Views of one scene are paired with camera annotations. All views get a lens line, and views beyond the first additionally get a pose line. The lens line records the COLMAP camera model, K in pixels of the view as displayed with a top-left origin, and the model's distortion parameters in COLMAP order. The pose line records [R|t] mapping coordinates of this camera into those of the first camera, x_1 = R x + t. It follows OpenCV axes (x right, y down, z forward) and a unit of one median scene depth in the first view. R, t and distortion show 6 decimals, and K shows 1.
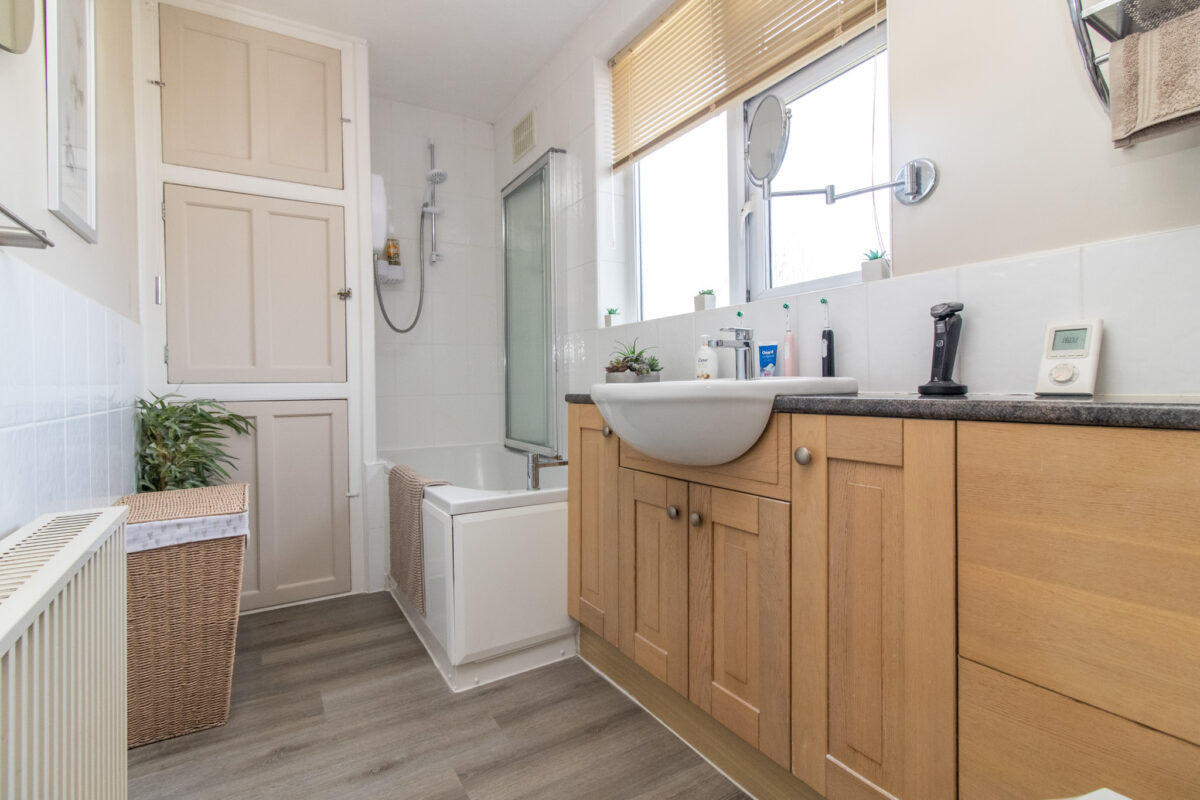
lens RADIAL K [[552.8, 0, 599.6], [0, 552.8, 386.8], [0, 0, 1]] dist [-0.002178, -0.000211]
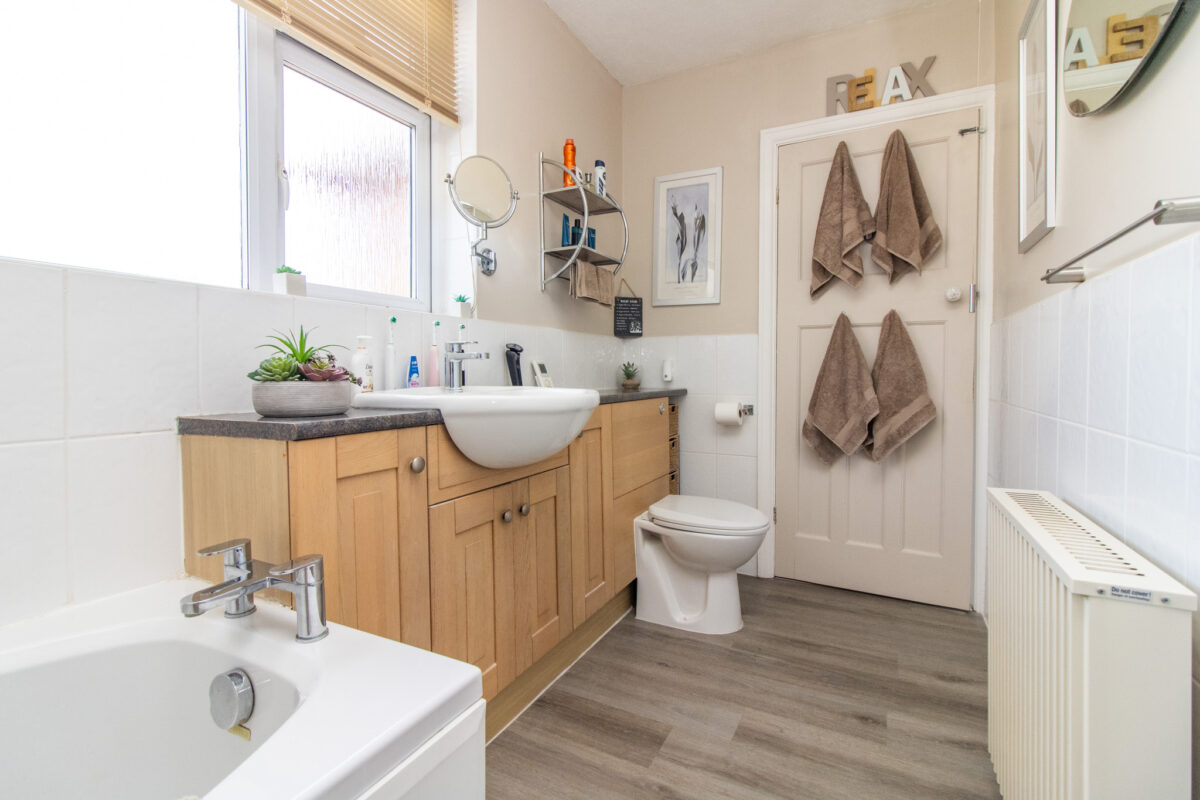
lens RADIAL K [[552.8, 0, 599.6], [0, 552.8, 386.8], [0, 0, 1]] dist [-0.002178, -0.000211]
pose [[-0.512512, -0.002104, 0.858677, -0.831426], [0.015283, 0.999816, 0.011571, -0.026046], [-0.858544, 0.019053, -0.512386, 1.347760]]
